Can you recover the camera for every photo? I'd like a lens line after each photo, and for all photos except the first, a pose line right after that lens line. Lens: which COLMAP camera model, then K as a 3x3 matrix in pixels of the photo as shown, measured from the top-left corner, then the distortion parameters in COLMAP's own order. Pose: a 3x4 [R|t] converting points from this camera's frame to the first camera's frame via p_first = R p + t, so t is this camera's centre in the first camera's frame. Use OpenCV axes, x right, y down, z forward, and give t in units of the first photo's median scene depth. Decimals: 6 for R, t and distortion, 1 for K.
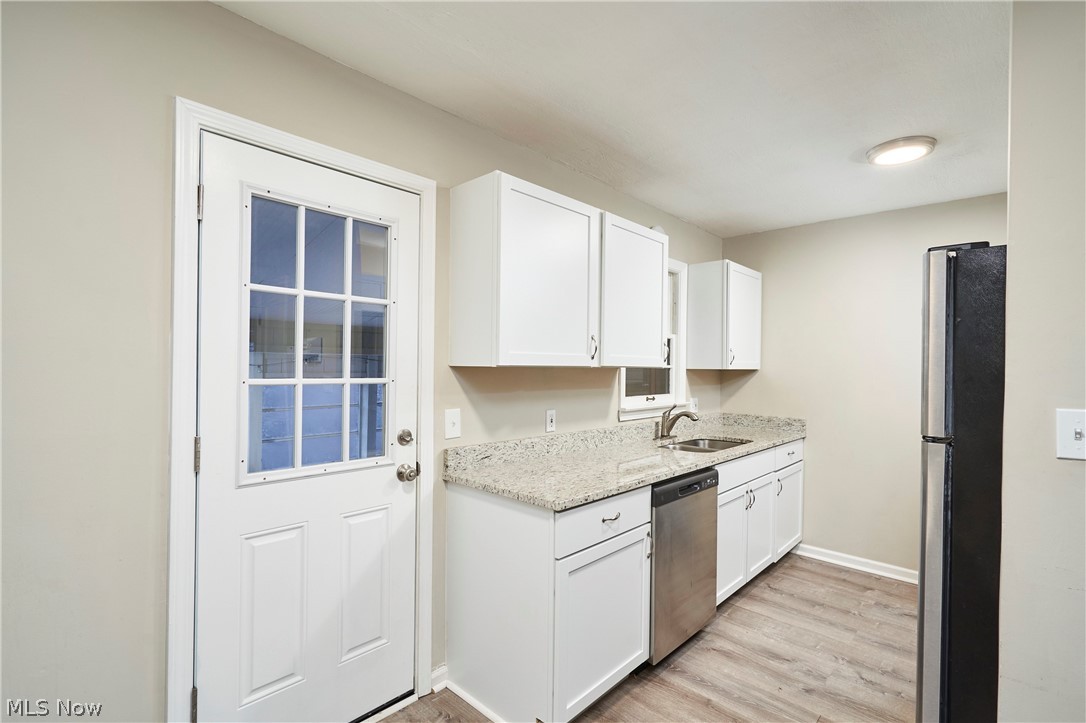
lens RADIAL K [[503.5, 0, 543.9], [0, 503.5, 365.3], [0, 0, 1]] dist [-0.002049, 0.001414]
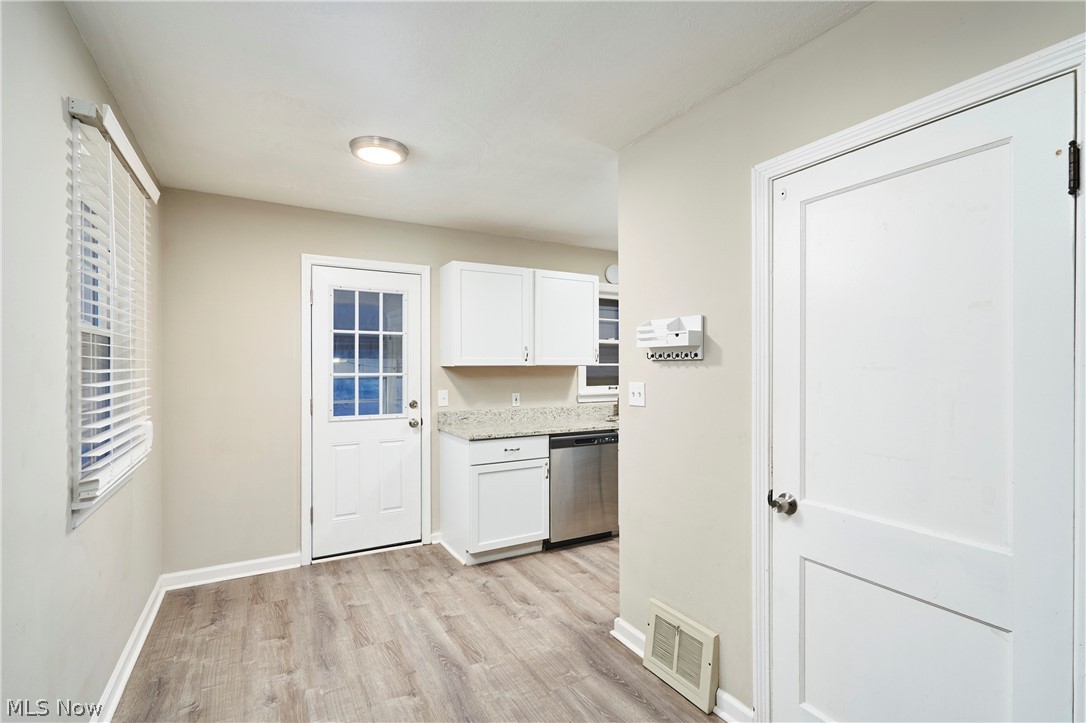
lens RADIAL K [[503.5, 0, 542.4], [0, 503.5, 365.3], [0, 0, 1]] dist [-0.002049, 0.001414]
pose [[0.952250, -0.016558, -0.304870, 0.733923], [0.015173, 0.999861, -0.006912, 0.016431], [0.304942, 0.001956, 0.952369, -0.627984]]
